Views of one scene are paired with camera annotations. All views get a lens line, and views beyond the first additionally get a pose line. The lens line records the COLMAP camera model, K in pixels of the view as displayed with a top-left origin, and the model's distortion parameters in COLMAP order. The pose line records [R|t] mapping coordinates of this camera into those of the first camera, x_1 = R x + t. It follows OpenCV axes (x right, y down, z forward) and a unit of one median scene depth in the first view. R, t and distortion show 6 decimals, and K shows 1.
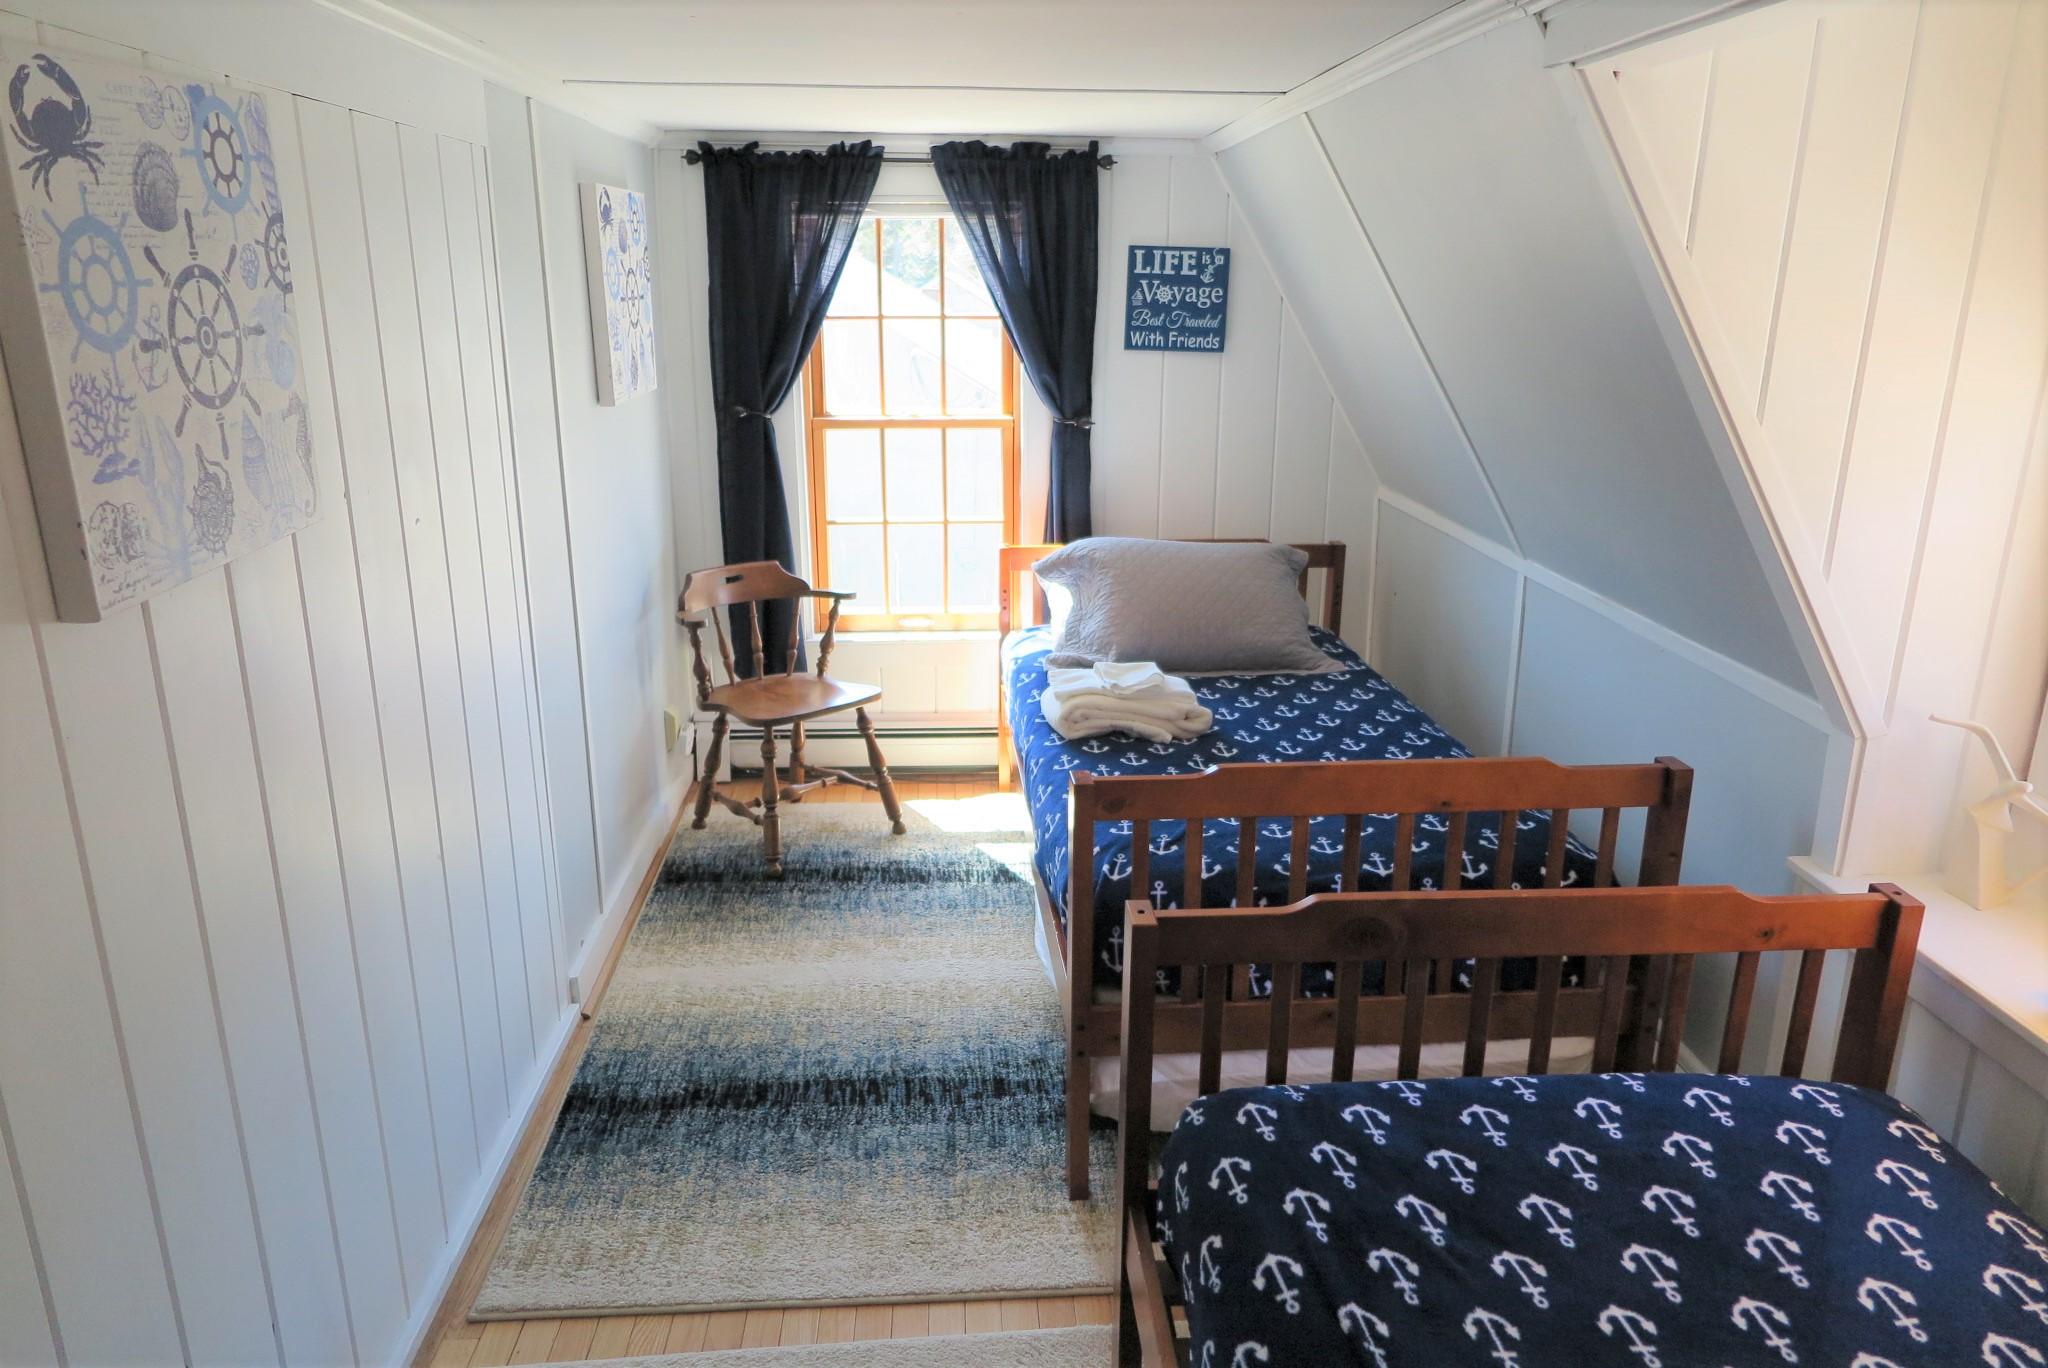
lens RADIAL K [[1407.5, 0, 1027.9], [0, 1407.5, 678.2], [0, 0, 1]] dist [-0.009781, 0.004351]
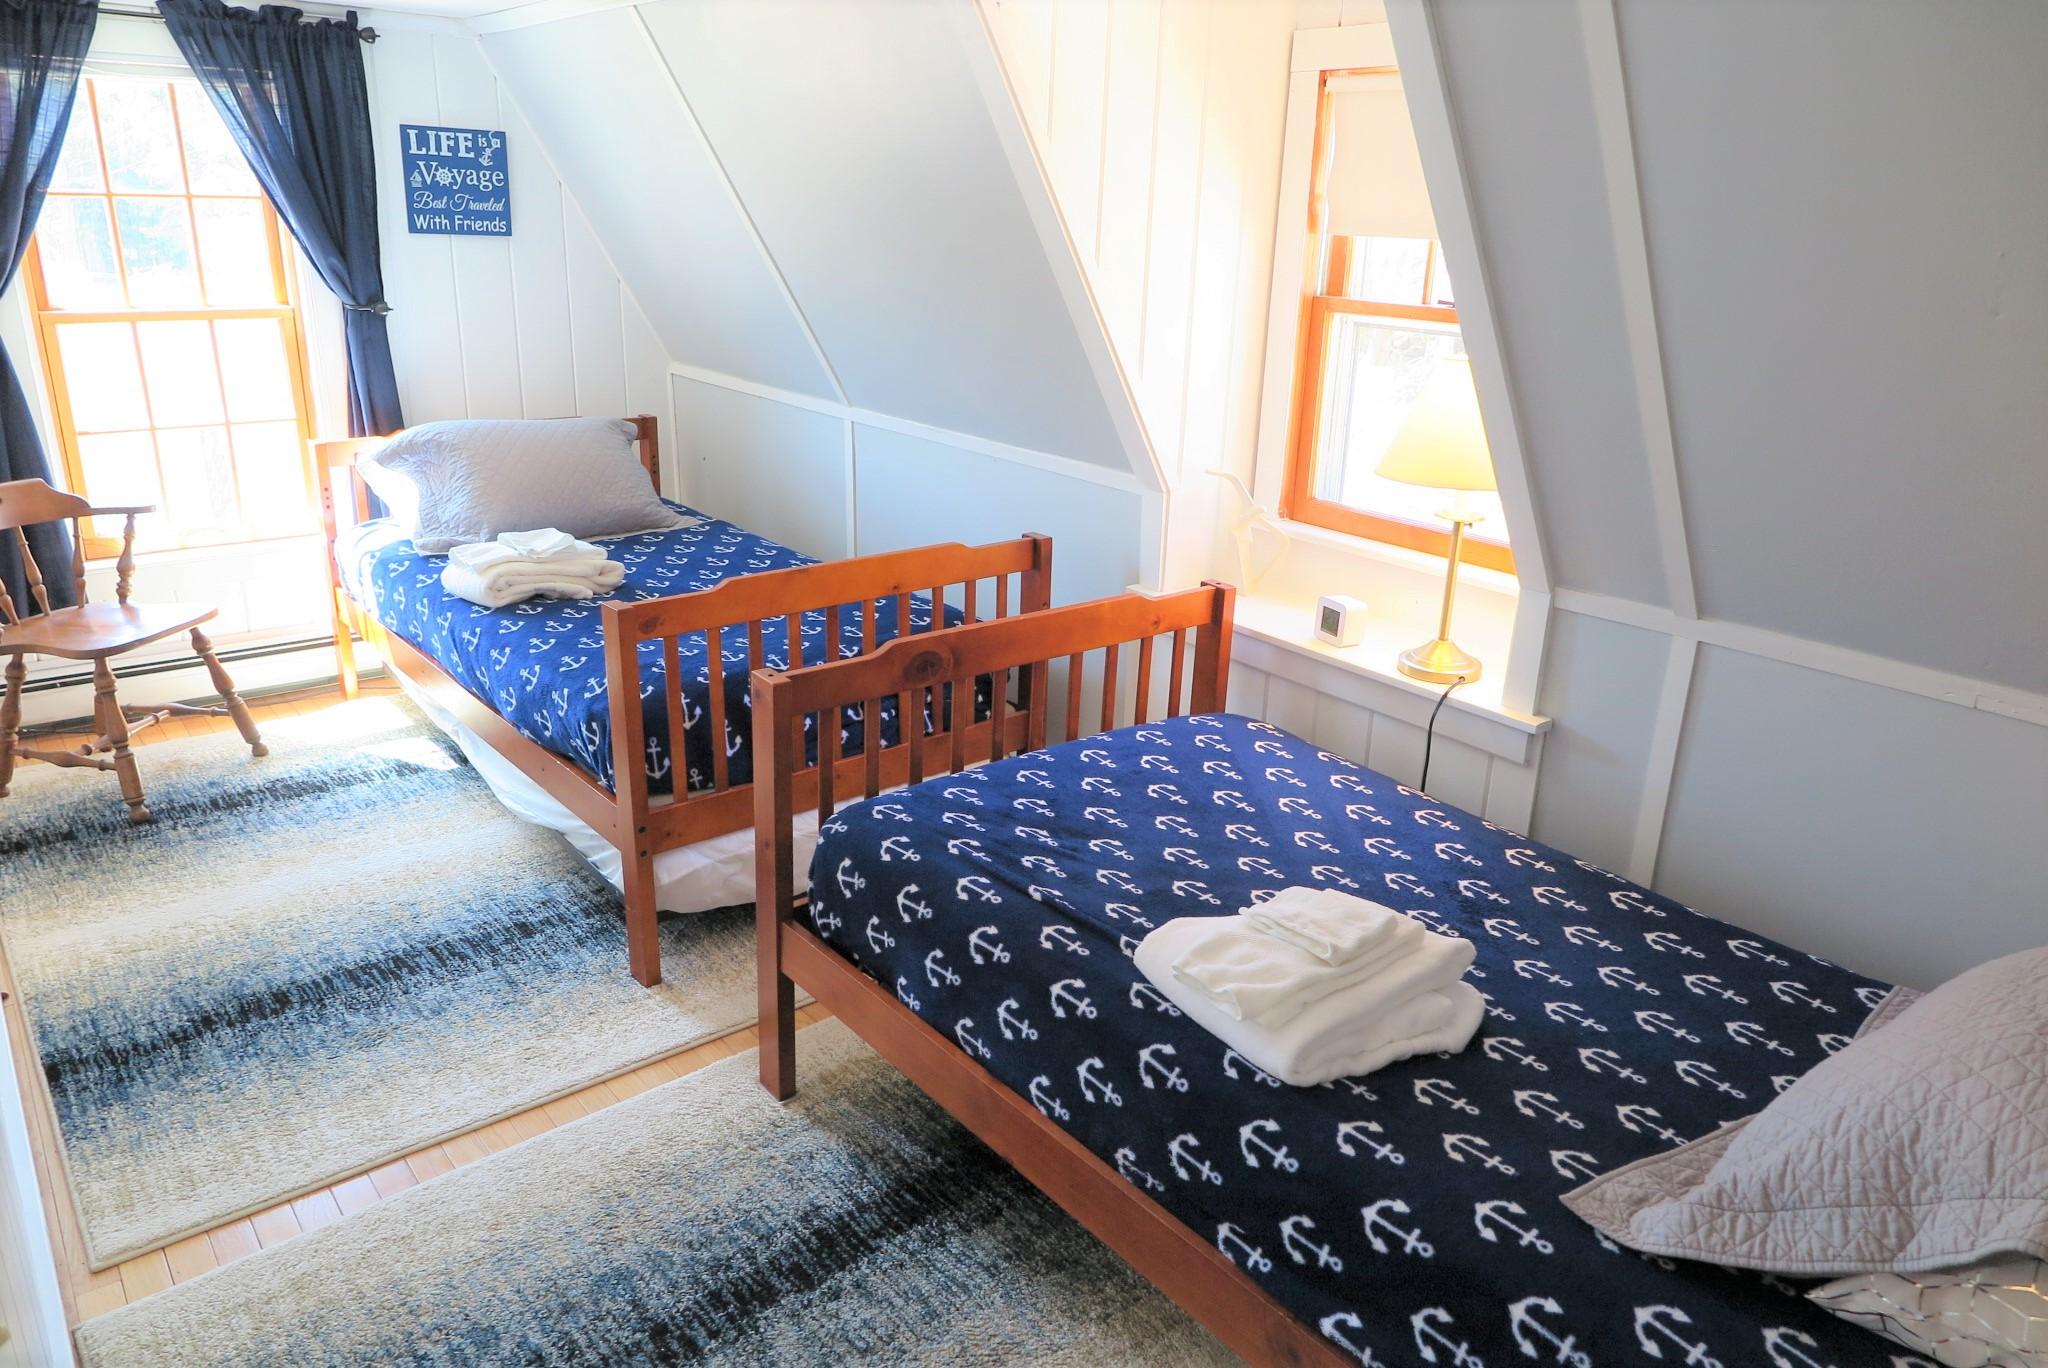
lens RADIAL K [[1407.5, 0, 1020.4], [0, 1407.5, 690.0], [0, 0, 1]] dist [-0.009781, 0.004351]
pose [[0.812681, -0.173834, 0.556175, -0.205560], [0.136506, 0.984701, 0.108308, 0.036768], [-0.566494, -0.012099, 0.823977, -0.061903]]
